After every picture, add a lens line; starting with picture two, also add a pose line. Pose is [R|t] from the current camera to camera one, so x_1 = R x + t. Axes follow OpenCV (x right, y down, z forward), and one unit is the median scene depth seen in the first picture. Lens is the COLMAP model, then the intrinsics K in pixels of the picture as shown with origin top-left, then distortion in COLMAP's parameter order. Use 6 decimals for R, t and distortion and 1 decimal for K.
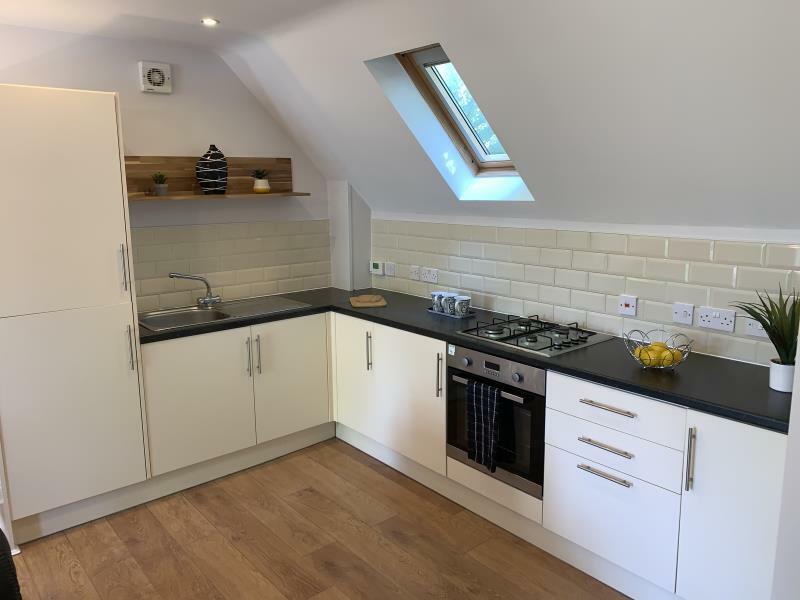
lens RADIAL K [[610.5, 0, 402.1], [0, 610.5, 291.1], [0, 0, 1]] dist [0.029782, -0.018059]
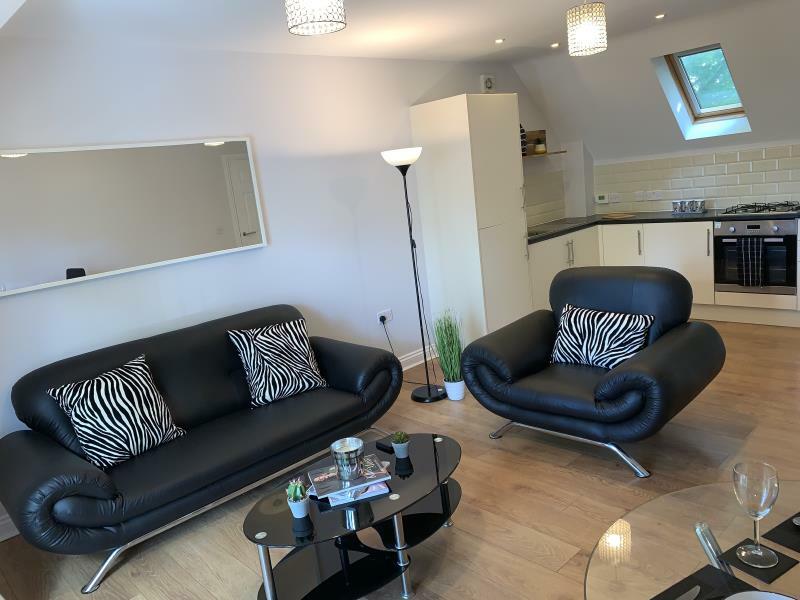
lens RADIAL K [[610.5, 0, 398.7], [0, 610.5, 306.8], [0, 0, 1]] dist [0.029782, -0.018059]
pose [[0.992749, -0.118333, 0.021119, -0.740581], [0.117426, 0.992275, 0.040007, 0.129061], [-0.025690, -0.037237, 0.998976, -0.585480]]
